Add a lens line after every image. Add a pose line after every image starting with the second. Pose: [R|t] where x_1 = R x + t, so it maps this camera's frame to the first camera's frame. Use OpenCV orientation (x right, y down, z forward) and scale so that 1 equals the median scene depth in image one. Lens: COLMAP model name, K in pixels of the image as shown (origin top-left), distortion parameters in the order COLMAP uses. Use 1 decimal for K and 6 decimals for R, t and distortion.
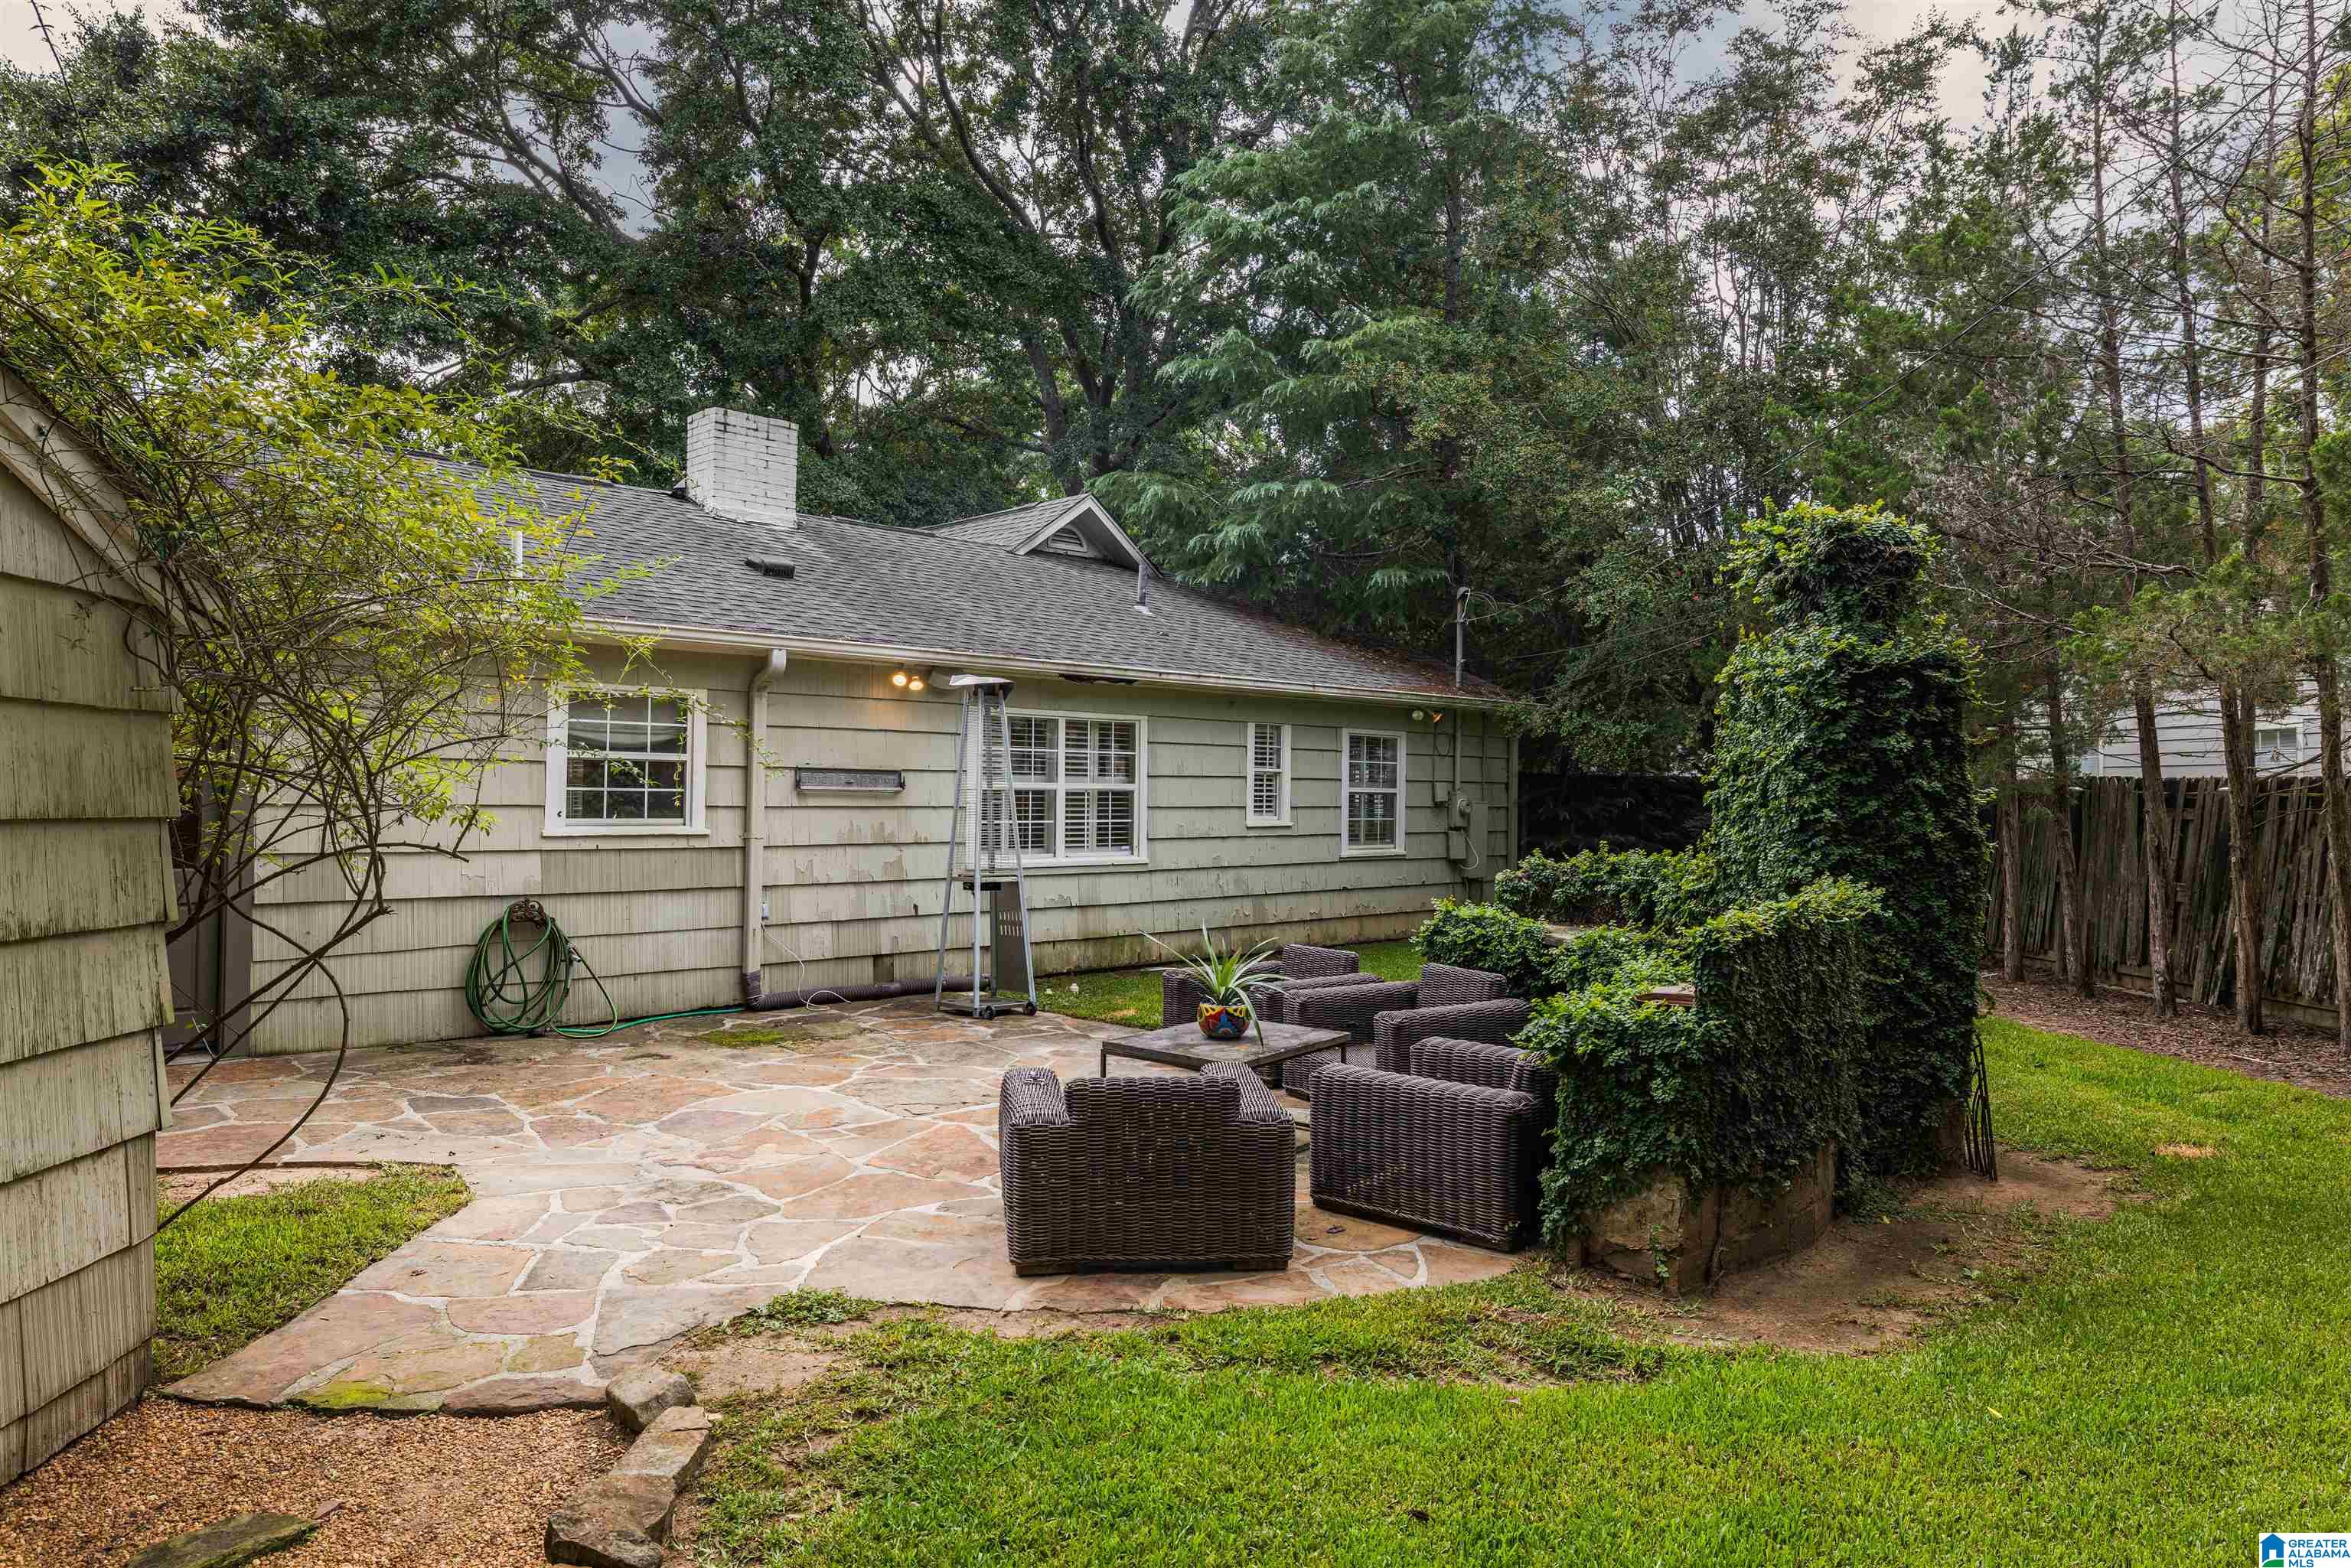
lens RADIAL K [[1458.8, 0, 1175.5], [0, 1458.8, 784.0], [0, 0, 1]] dist [-0.000035, 0.000045]
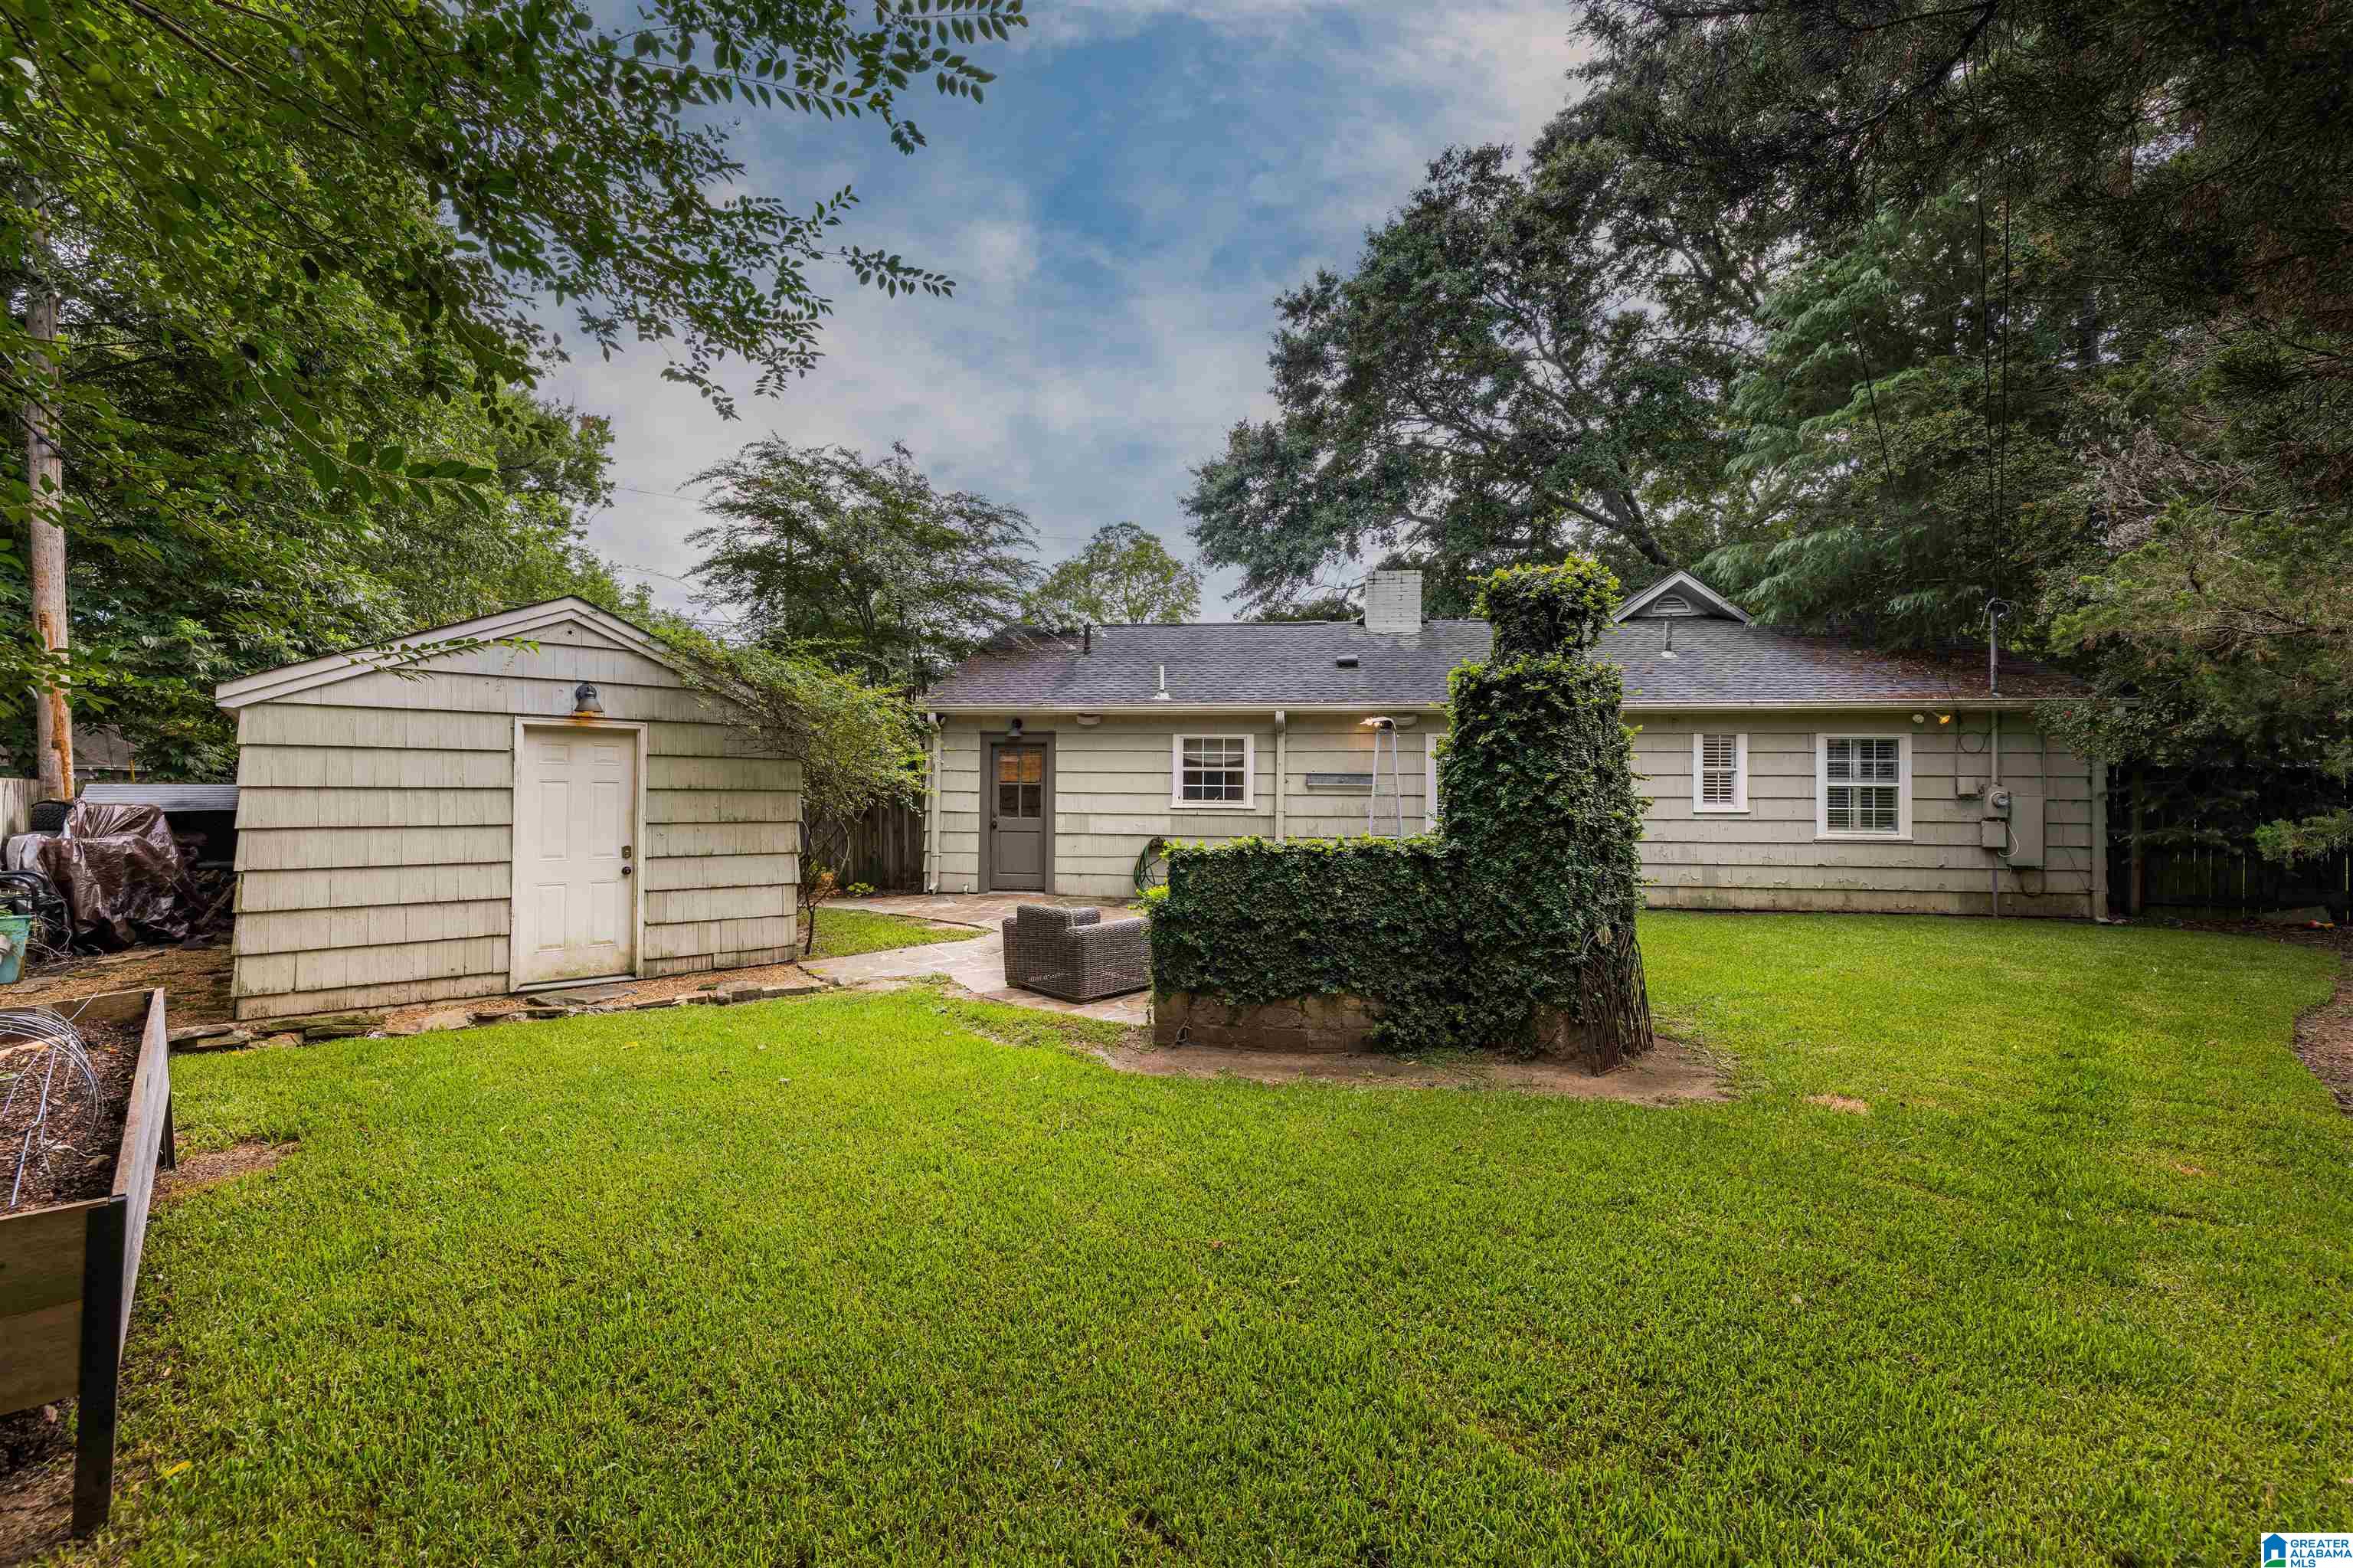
lens RADIAL K [[981.0, 0, 1176.5], [0, 981.0, 784.0], [0, 0, 1]] dist [0.000606, 0.000005]
pose [[0.629682, -0.010893, -0.776776, 0.441526], [0.004966, 0.999938, -0.009997, 0.010082], [0.776837, 0.002438, 0.629697, 0.071580]]
